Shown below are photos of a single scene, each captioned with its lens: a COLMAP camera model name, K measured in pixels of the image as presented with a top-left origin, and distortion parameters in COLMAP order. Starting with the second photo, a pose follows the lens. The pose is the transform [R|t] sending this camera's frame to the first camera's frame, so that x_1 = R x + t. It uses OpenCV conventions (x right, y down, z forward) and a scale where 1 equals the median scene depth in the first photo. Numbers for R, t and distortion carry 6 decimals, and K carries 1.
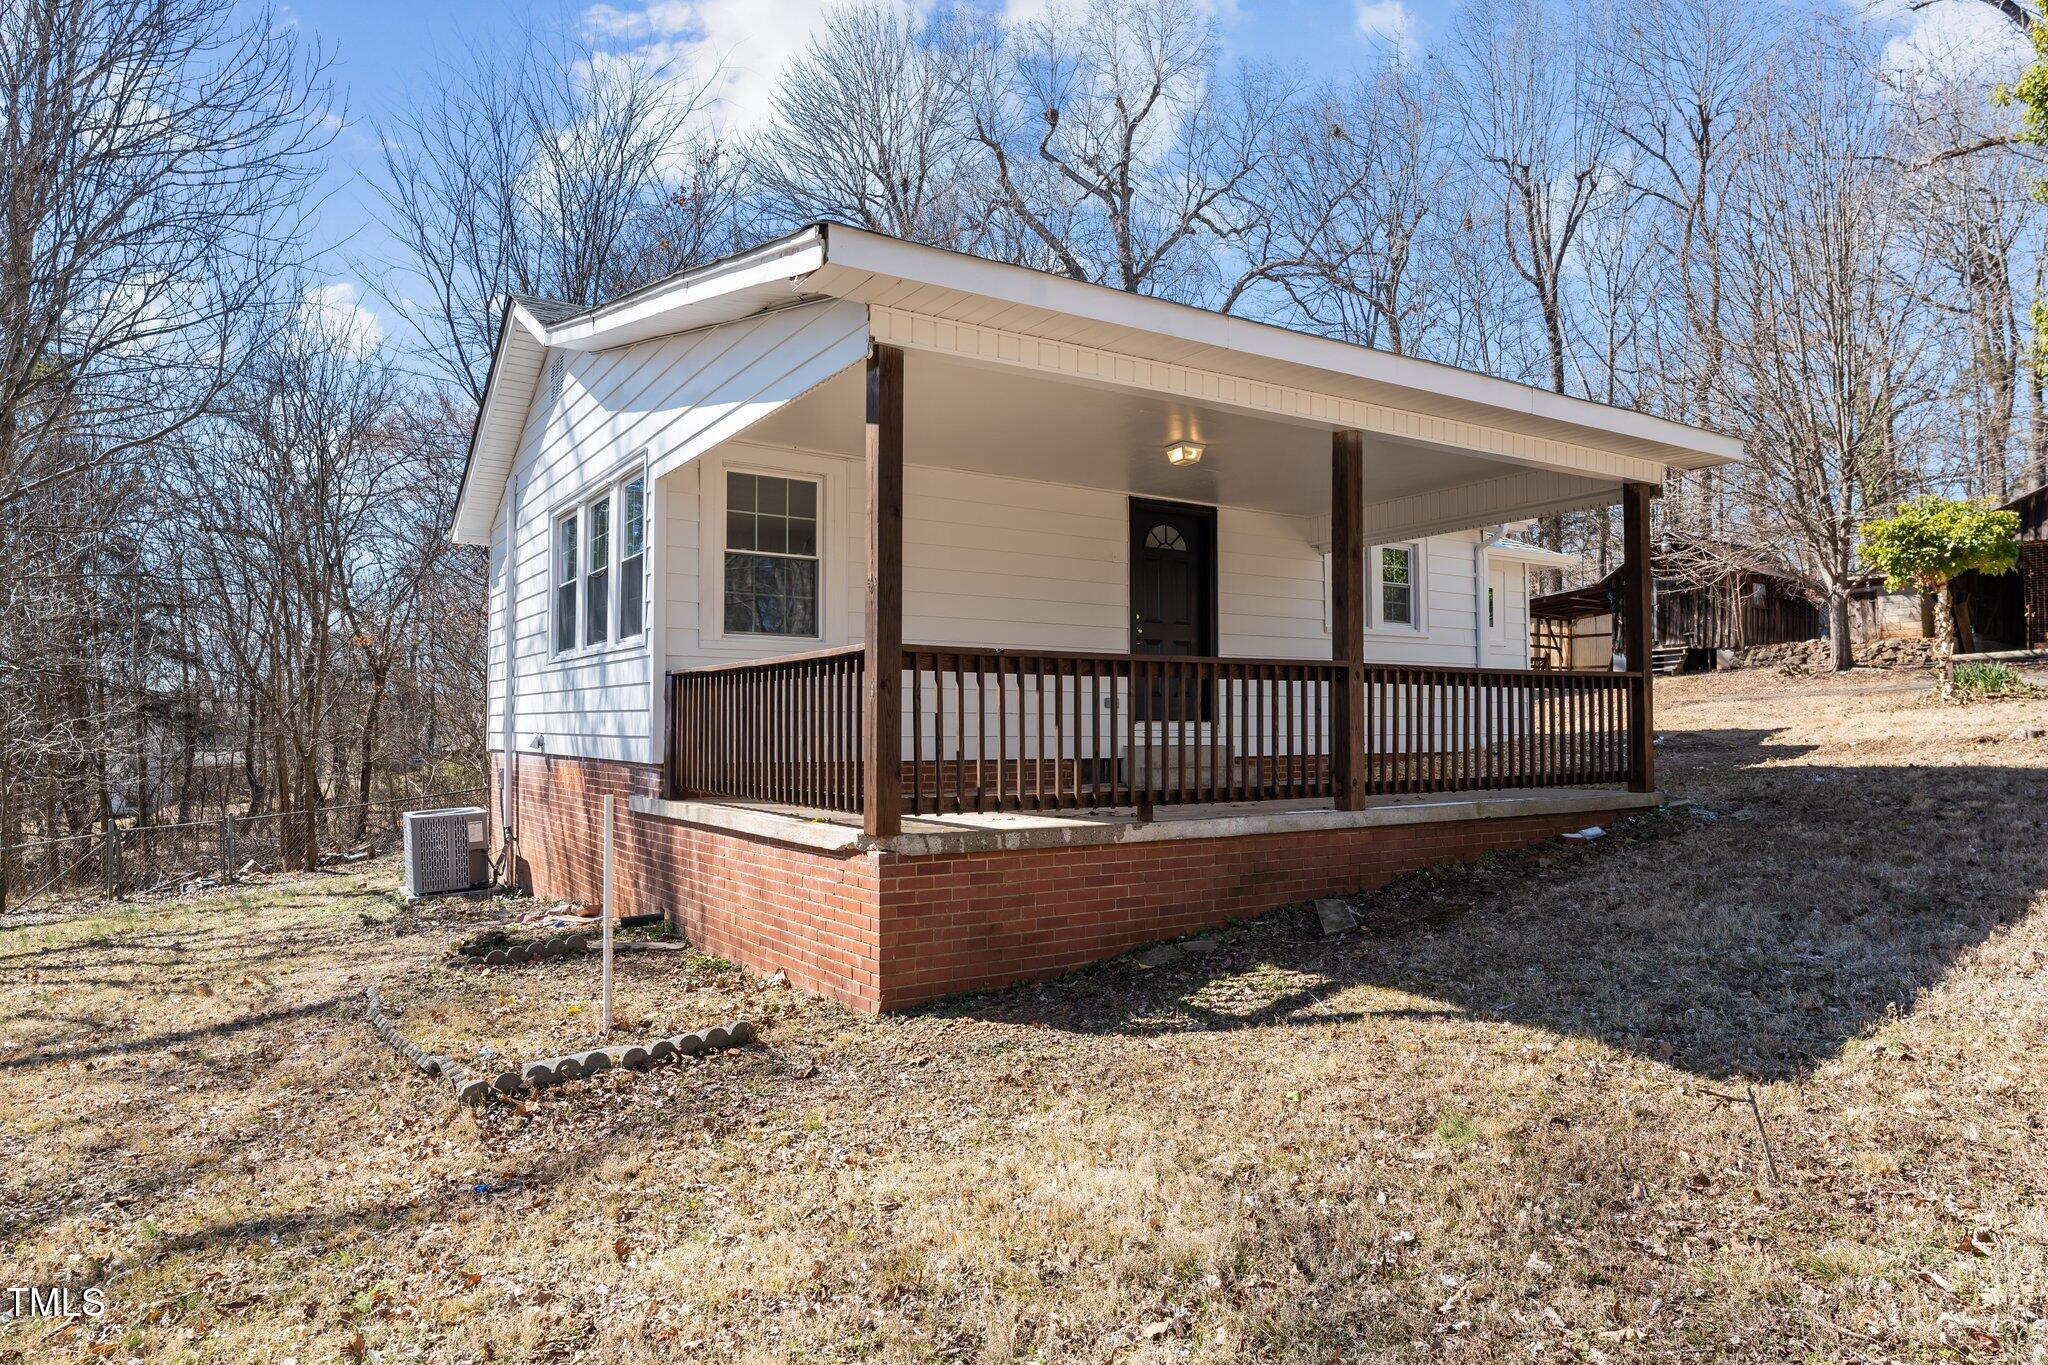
lens RADIAL K [[1228.5, 0, 1024.0], [0, 1228.5, 682.5], [0, 0, 1]] dist [0.000207, 0.000119]
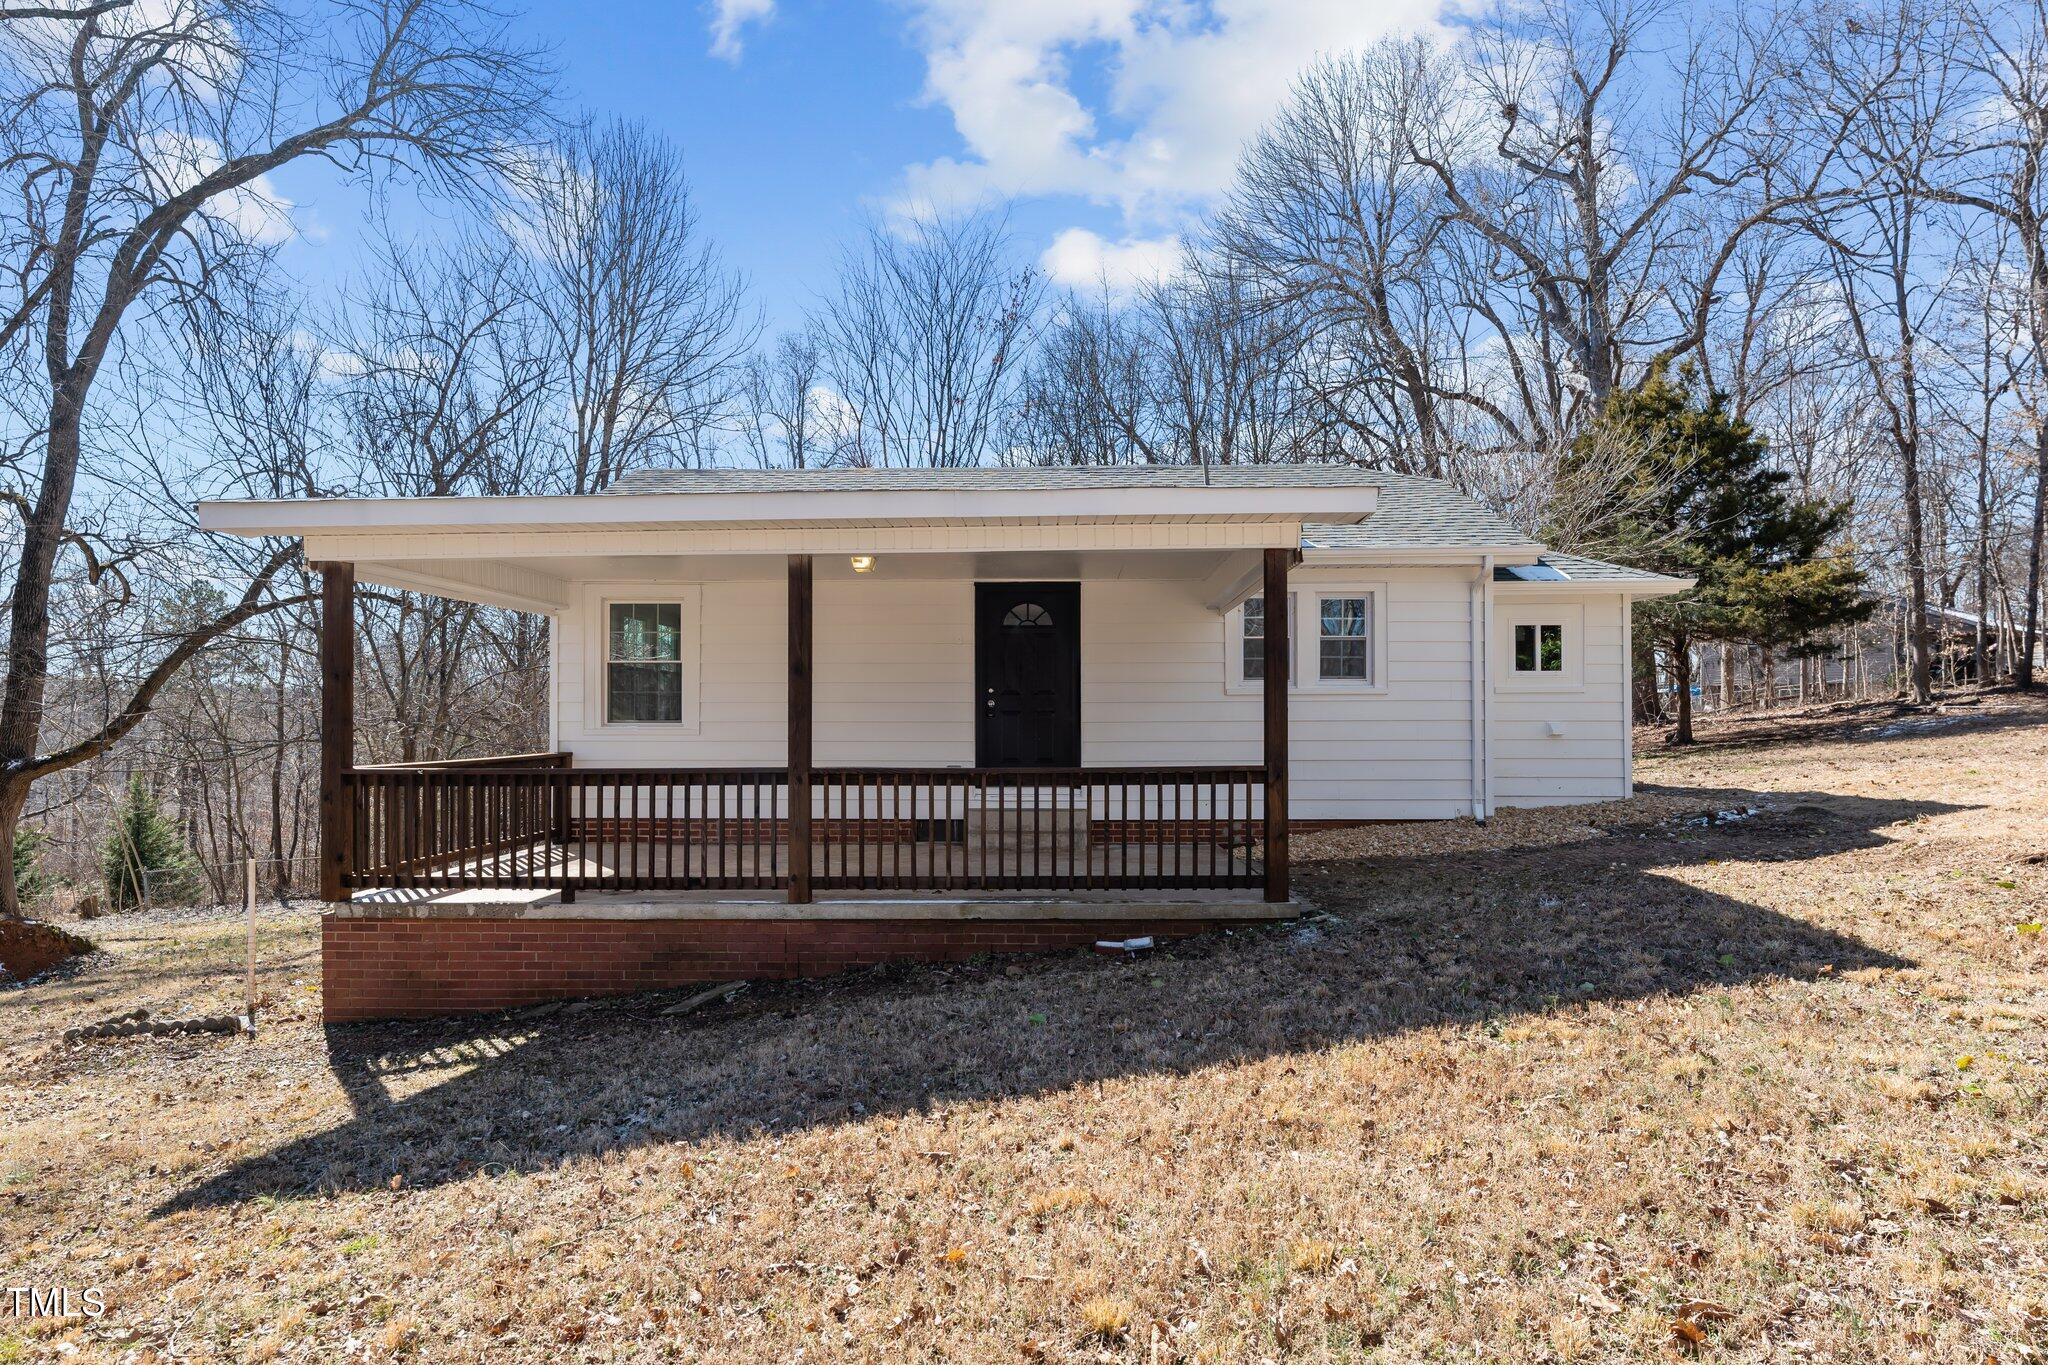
lens RADIAL K [[1096.4, 0, 1024.0], [0, 1096.4, 682.5], [0, 0, 1]] dist [-0.001955, -0.000495]
pose [[0.824381, -0.019592, -0.565696, 0.661054], [0.023322, 0.999728, -0.000637, -0.058601], [0.565555, -0.012668, 0.824613, 0.206607]]
